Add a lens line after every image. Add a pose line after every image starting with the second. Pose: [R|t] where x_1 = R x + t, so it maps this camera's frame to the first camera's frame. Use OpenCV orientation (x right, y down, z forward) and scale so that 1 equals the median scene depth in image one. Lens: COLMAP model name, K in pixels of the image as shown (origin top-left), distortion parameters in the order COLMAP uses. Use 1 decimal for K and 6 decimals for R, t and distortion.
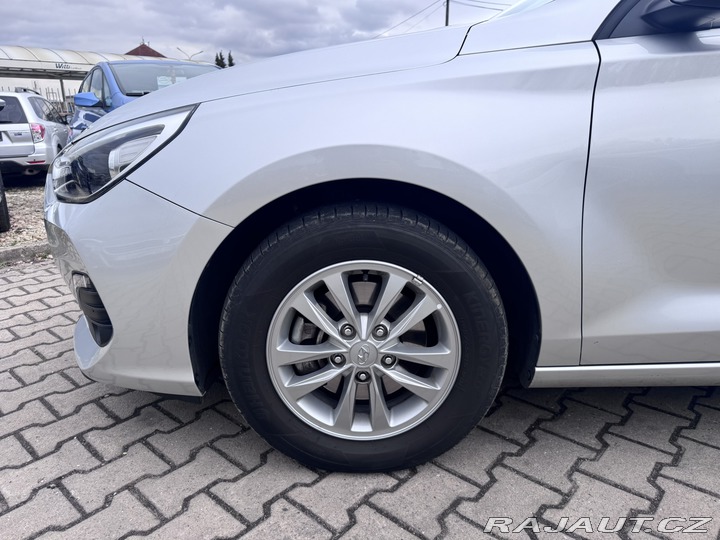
lens RADIAL K [[501.9, 0, 363.0], [0, 501.9, 269.7], [0, 0, 1]] dist [0.076913, -0.109754]
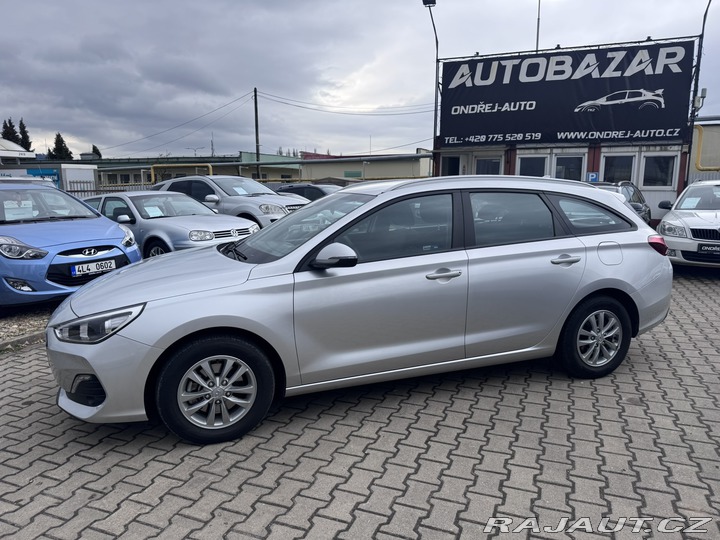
lens RADIAL K [[501.9, 0, 363.0], [0, 501.9, 269.7], [0, 0, 1]] dist [0.076913, -0.109754]
pose [[0.940722, -0.051416, 0.335258, -0.135343], [0.093027, 0.989651, -0.109253, -0.097972], [-0.326171, 0.133965, 0.935770, -1.701261]]
